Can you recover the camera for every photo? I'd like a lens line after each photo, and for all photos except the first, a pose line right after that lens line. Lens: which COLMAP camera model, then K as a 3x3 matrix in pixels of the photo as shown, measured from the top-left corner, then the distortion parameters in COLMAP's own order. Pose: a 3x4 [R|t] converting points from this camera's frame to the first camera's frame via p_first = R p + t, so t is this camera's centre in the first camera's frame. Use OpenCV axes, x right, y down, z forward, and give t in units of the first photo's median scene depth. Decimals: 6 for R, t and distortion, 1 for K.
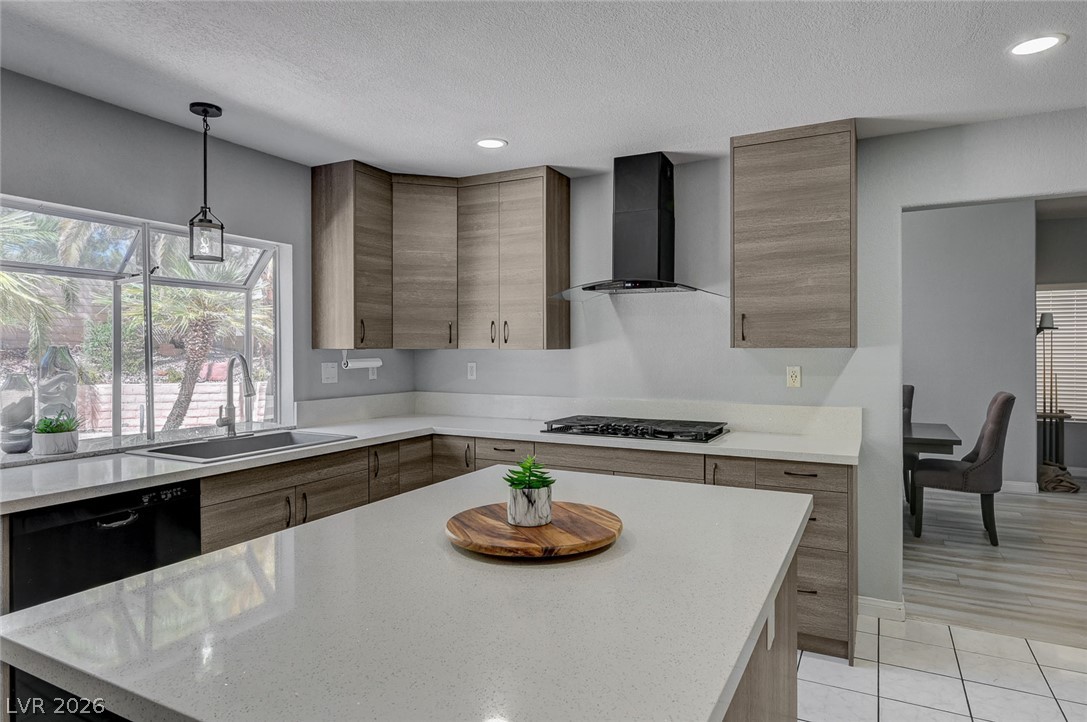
lens RADIAL K [[623.8, 0, 538.0], [0, 623.8, 362.0], [0, 0, 1]] dist [-0.005269, 0.002551]
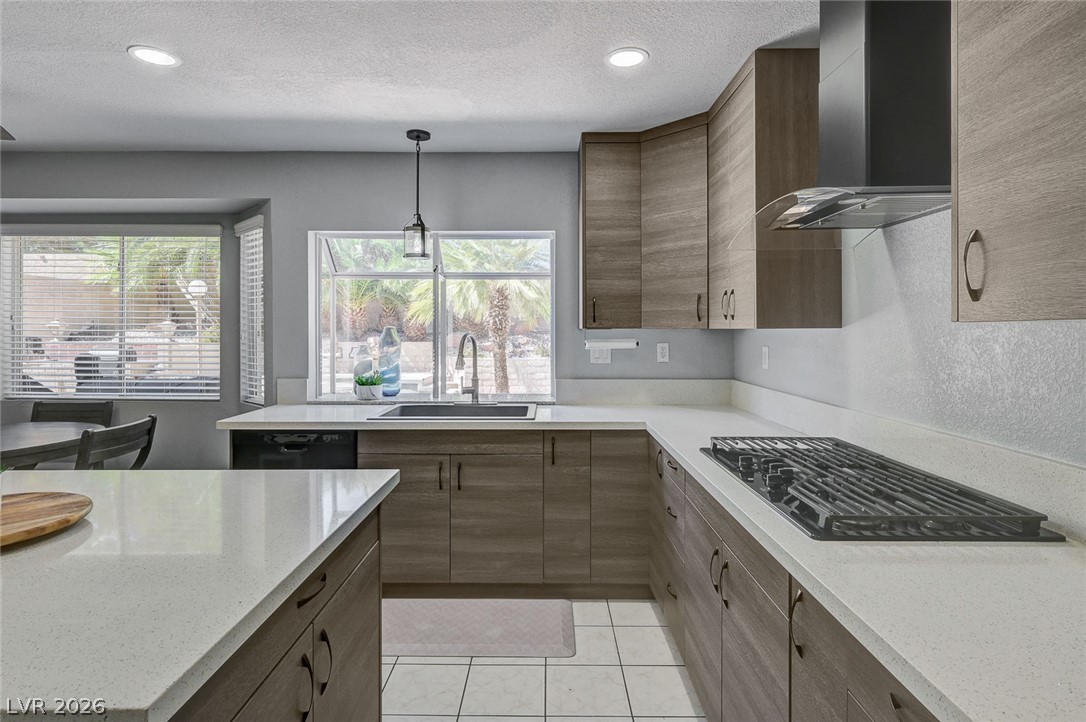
lens RADIAL K [[543.5, 0, 550.9], [0, 543.5, 338.9], [0, 0, 1]] dist [-0.001018, 0.001589]
pose [[0.486334, 0.012895, -0.873678, 0.427893], [-0.018389, 0.999821, 0.004520, -0.008270], [0.873580, 0.013868, 0.486484, 0.562687]]
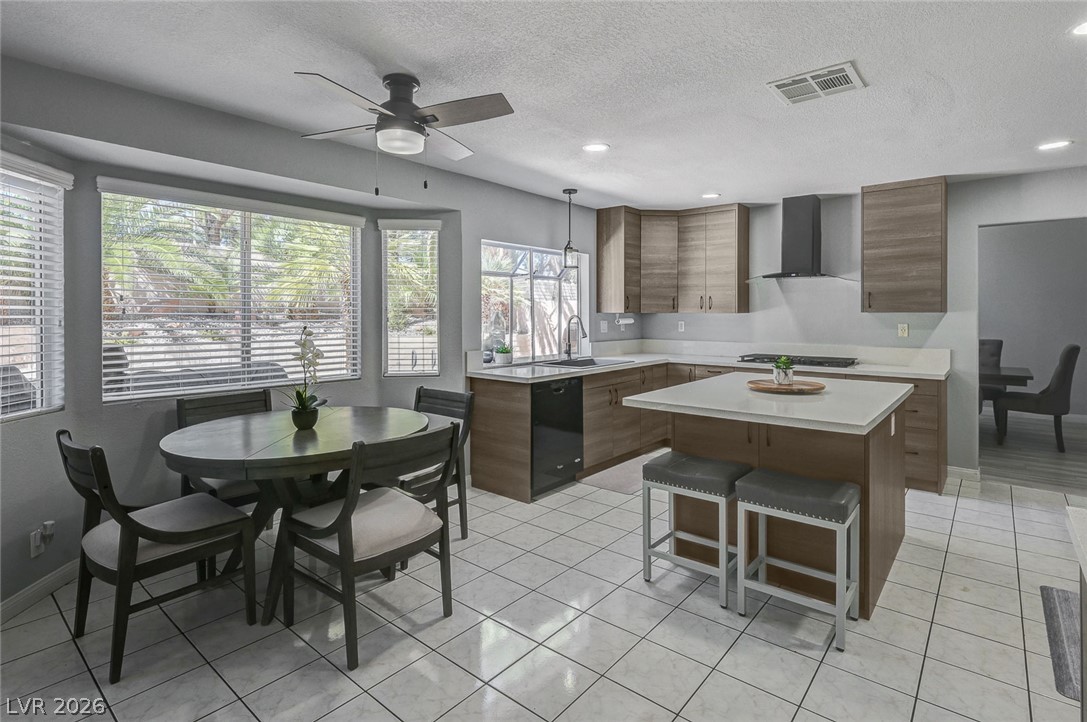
lens RADIAL K [[544.0, 0, 535.3], [0, 544.0, 322.5], [0, 0, 1]] dist [-0.001018, 0.001589]
pose [[0.979061, 0.004374, -0.203520, -0.233966], [-0.004996, 0.999984, -0.002540, 0.011411], [0.203506, 0.003503, 0.979067, -0.567729]]
